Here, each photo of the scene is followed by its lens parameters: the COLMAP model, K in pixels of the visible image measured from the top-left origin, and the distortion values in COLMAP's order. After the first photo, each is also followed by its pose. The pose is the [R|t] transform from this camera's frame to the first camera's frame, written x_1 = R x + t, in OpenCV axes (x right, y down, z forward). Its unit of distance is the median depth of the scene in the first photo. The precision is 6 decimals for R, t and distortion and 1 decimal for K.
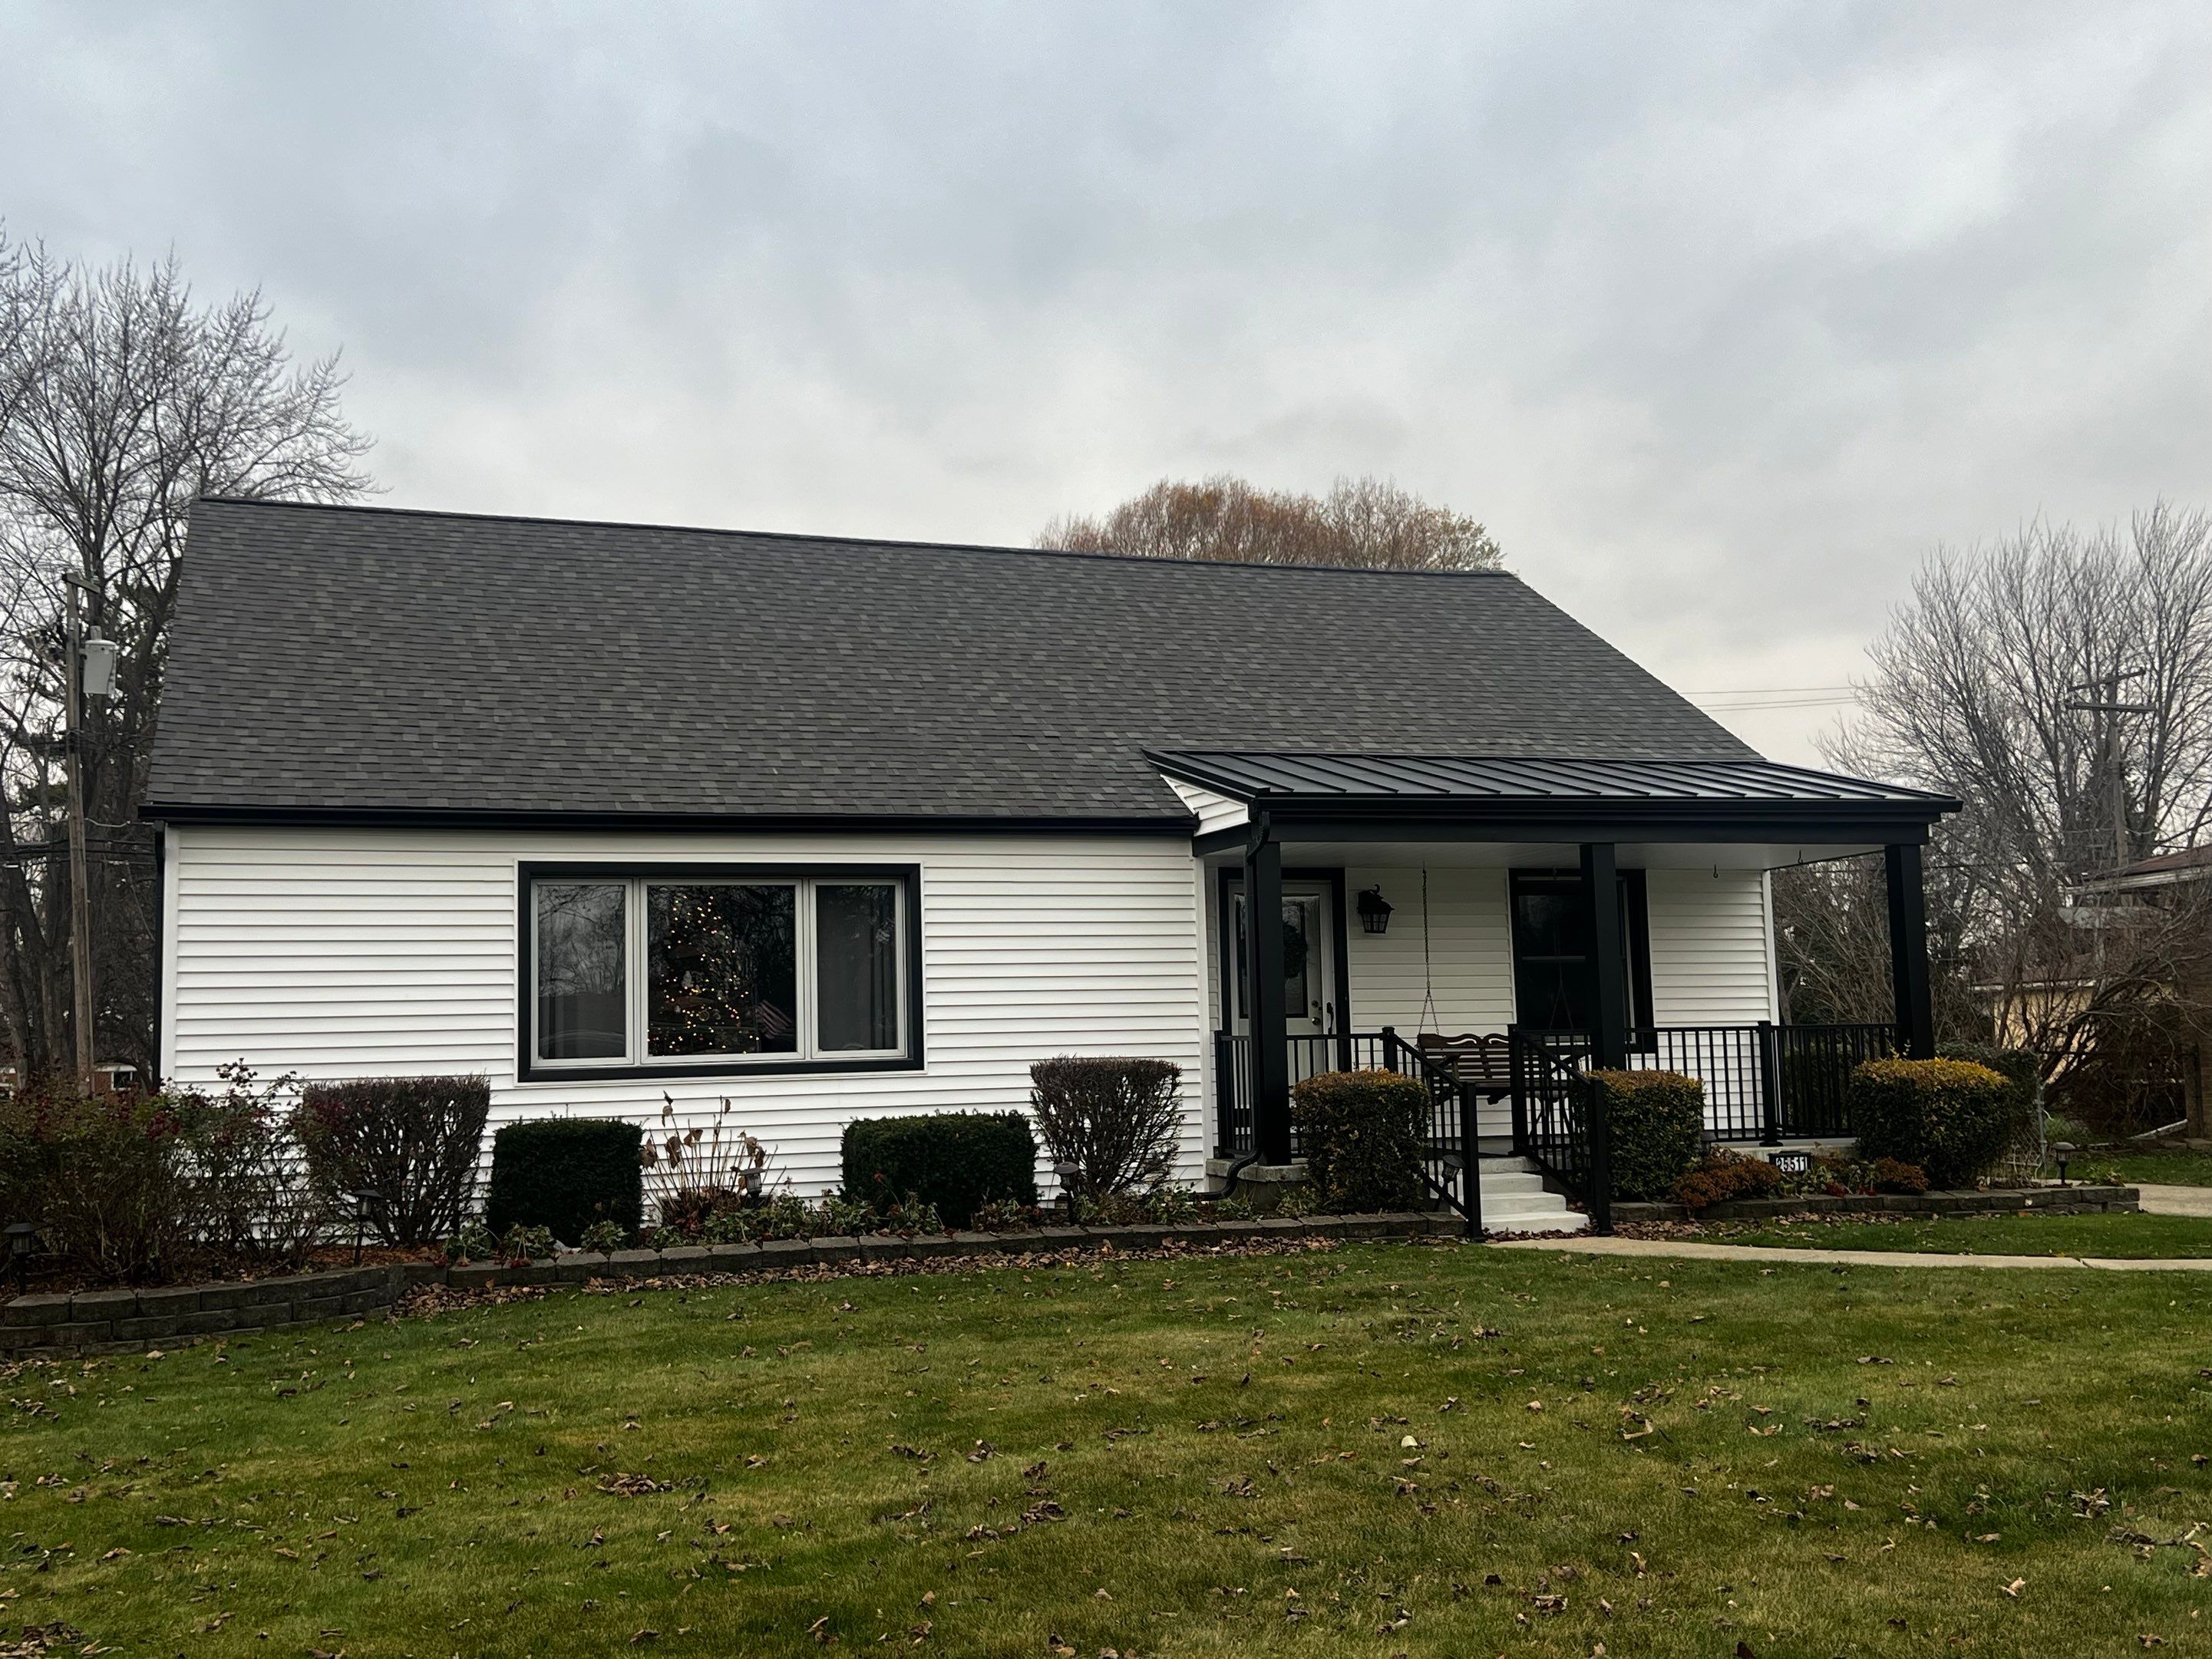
lens RADIAL K [[1674.6, 0, 1106.0], [0, 1674.6, 829.5], [0, 0, 1]] dist [0.024653, -0.003019]
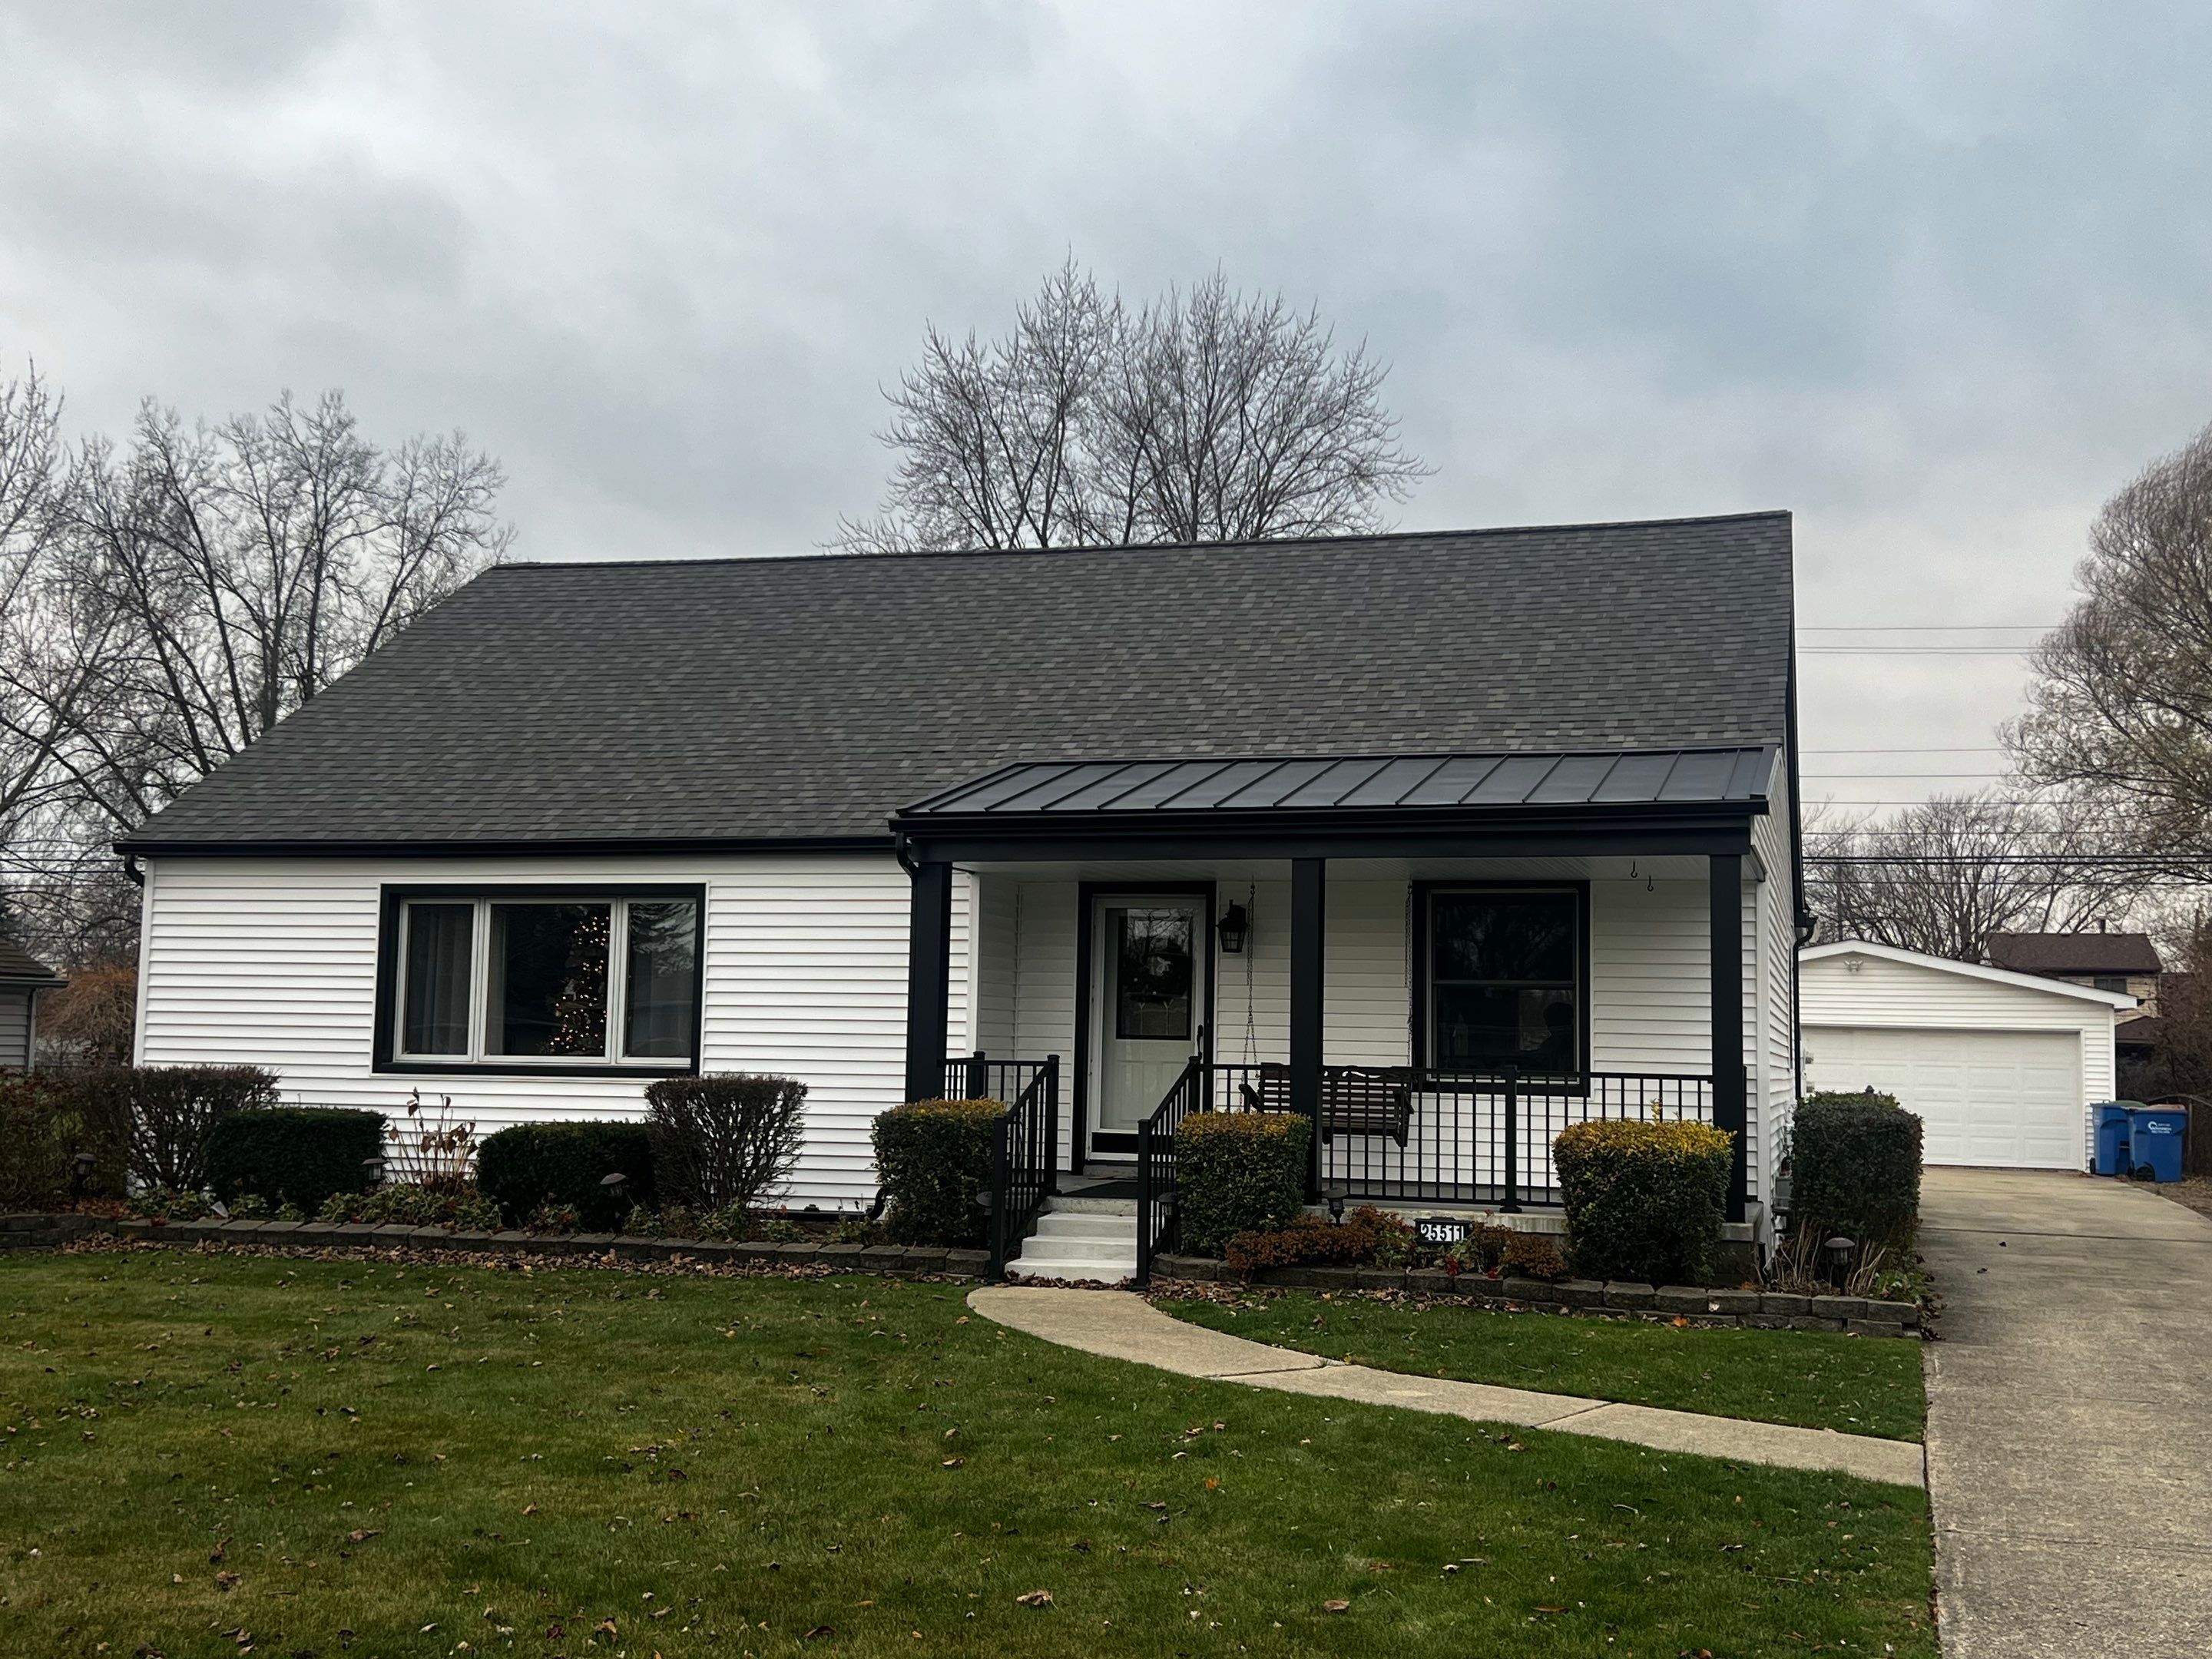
lens RADIAL K [[1649.5, 0, 1106.0], [0, 1649.5, 829.5], [0, 0, 1]] dist [0.049863, 0.001368]
pose [[0.900143, -0.020782, -0.435099, 0.609817], [0.017114, 0.999777, -0.012346, 0.003961], [0.435258, 0.003667, 0.900298, 0.173765]]
